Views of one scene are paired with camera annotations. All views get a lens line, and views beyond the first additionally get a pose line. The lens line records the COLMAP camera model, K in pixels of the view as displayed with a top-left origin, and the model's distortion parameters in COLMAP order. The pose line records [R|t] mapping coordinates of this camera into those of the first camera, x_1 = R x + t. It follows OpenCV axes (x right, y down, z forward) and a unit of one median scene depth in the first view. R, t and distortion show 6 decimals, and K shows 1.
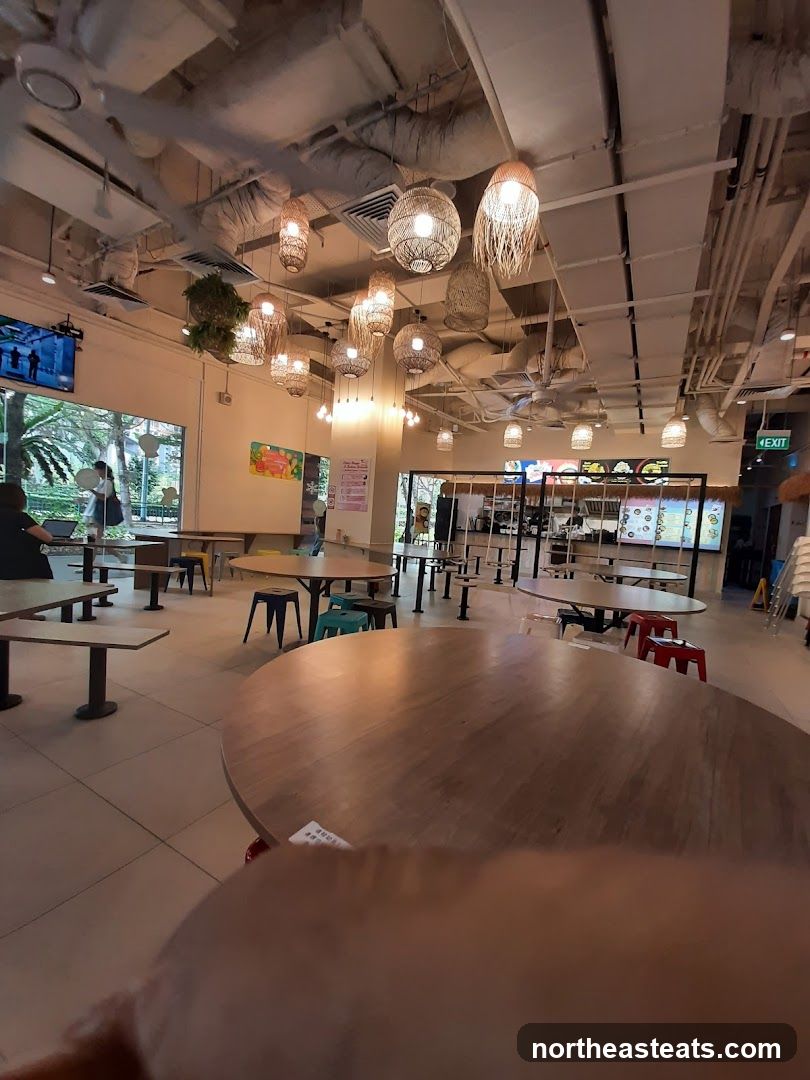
lens RADIAL K [[397.9, 0, 405.0], [0, 397.9, 540.0], [0, 0, 1]] dist [0.000401, -0.007095]
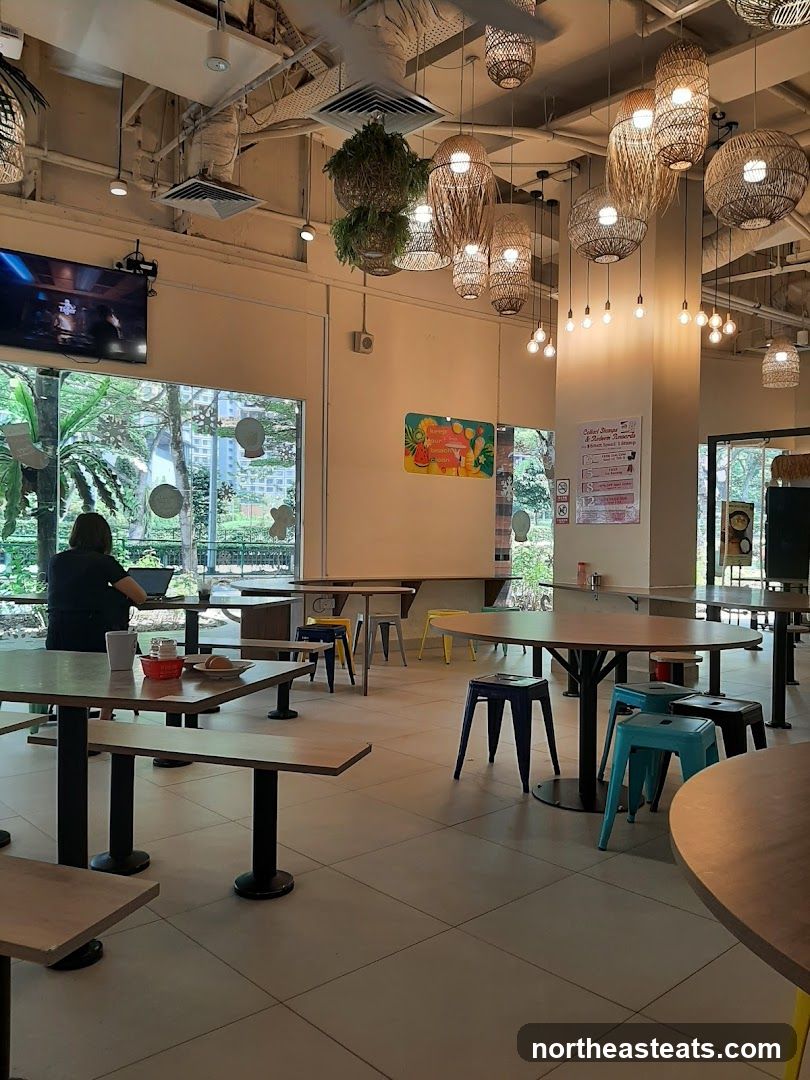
lens RADIAL K [[779.4, 0, 405.0], [0, 779.4, 540.0], [0, 0, 1]] dist [0.067530, -0.129986]
pose [[0.950407, -0.066580, -0.303799, -0.097353], [0.045019, 0.995980, -0.077439, 0.014432], [0.307734, 0.059922, 0.949584, -0.020953]]
